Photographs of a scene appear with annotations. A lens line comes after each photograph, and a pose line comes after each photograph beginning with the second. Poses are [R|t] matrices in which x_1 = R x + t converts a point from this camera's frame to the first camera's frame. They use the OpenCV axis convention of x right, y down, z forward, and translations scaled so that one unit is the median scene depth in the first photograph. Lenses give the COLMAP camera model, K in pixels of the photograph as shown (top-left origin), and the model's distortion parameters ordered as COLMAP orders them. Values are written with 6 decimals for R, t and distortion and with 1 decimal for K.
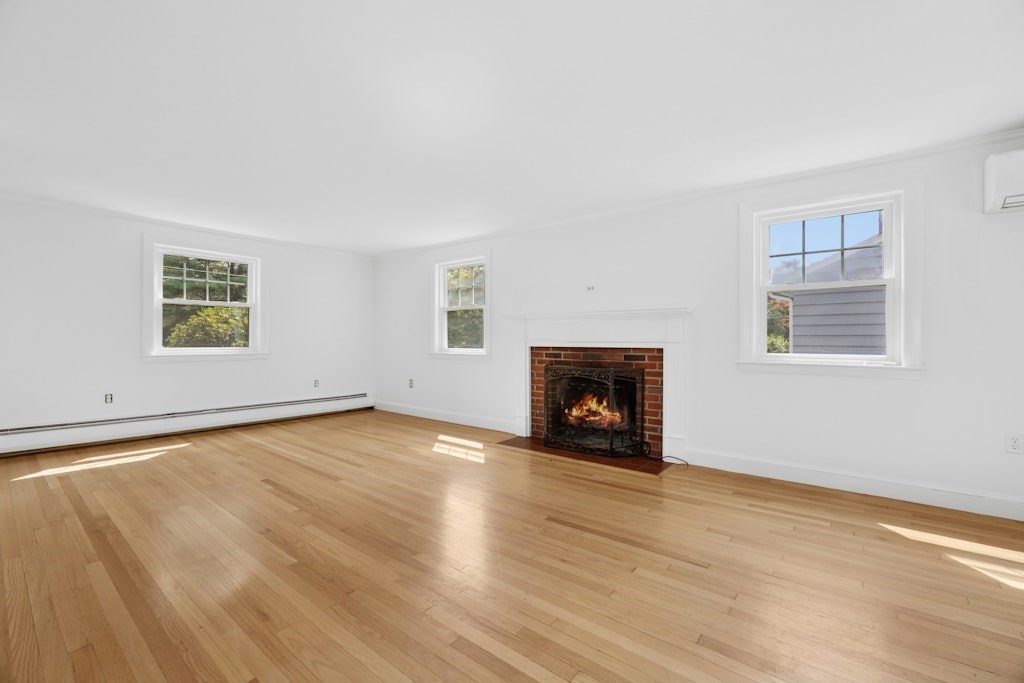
lens RADIAL K [[437.0, 0, 511.7], [0, 437.0, 339.3], [0, 0, 1]] dist [-0.010015, -0.000014]
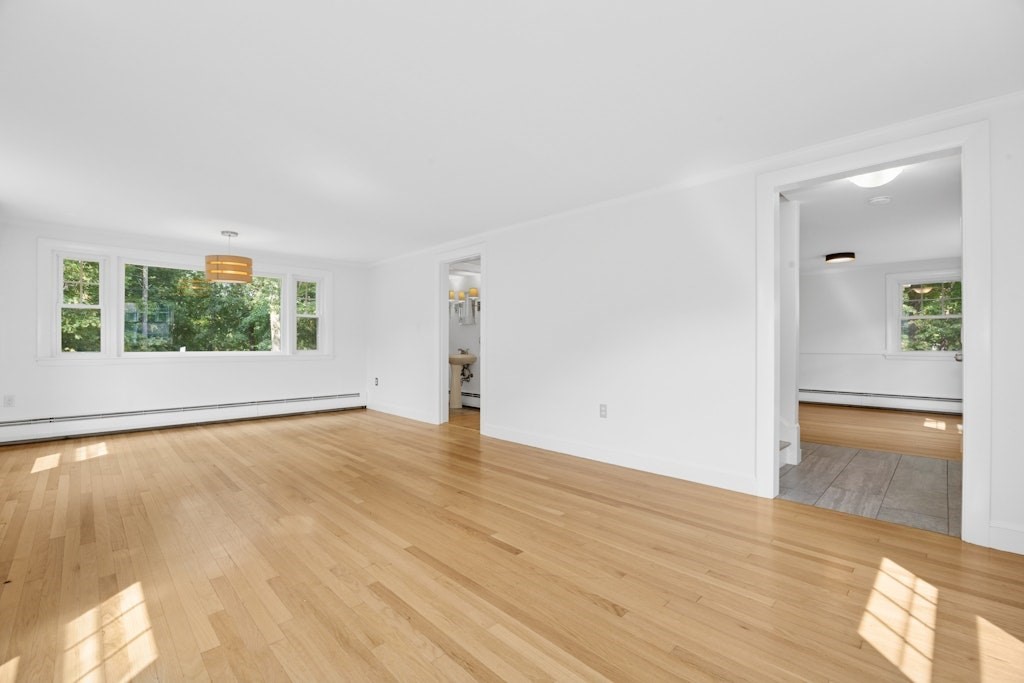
lens RADIAL K [[437.0, 0, 514.3], [0, 437.0, 341.6], [0, 0, 1]] dist [-0.010015, -0.000014]
pose [[-0.994438, -0.004575, 0.105229, -0.510358], [-0.004971, 0.999982, -0.003504, -0.001171], [-0.105211, -0.004008, -0.994442, 1.350798]]
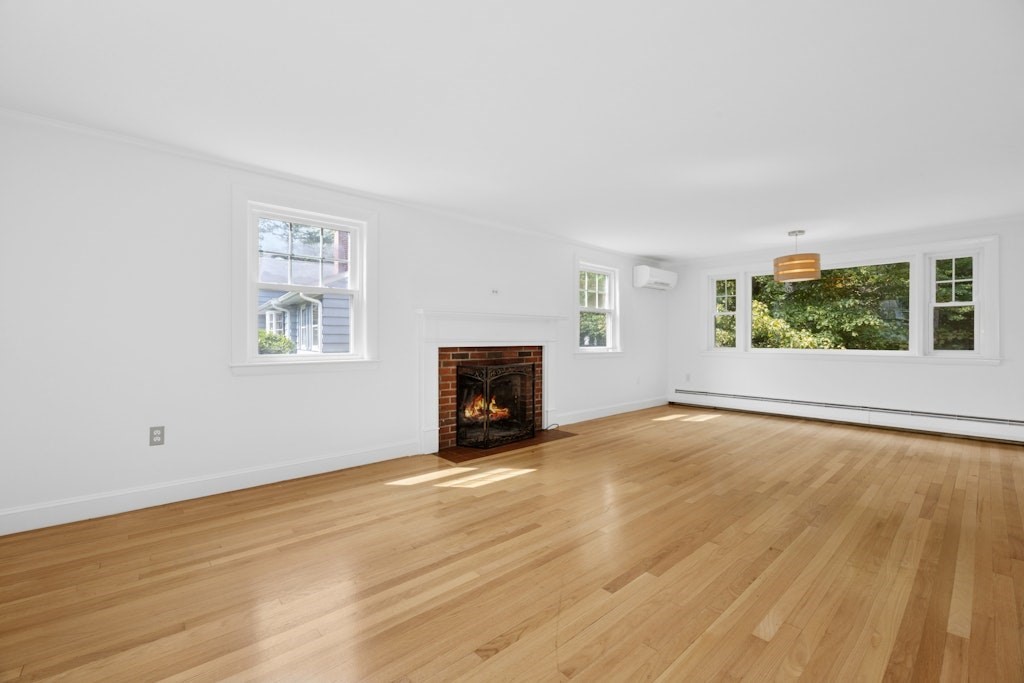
lens RADIAL K [[437.0, 0, 513.2], [0, 437.0, 340.7], [0, 0, 1]] dist [-0.010015, -0.000014]
pose [[0.148479, -0.007026, 0.988891, -0.924707], [-0.002815, 0.999968, 0.007527, -0.004052], [-0.988912, -0.003901, 0.148454, 0.839308]]
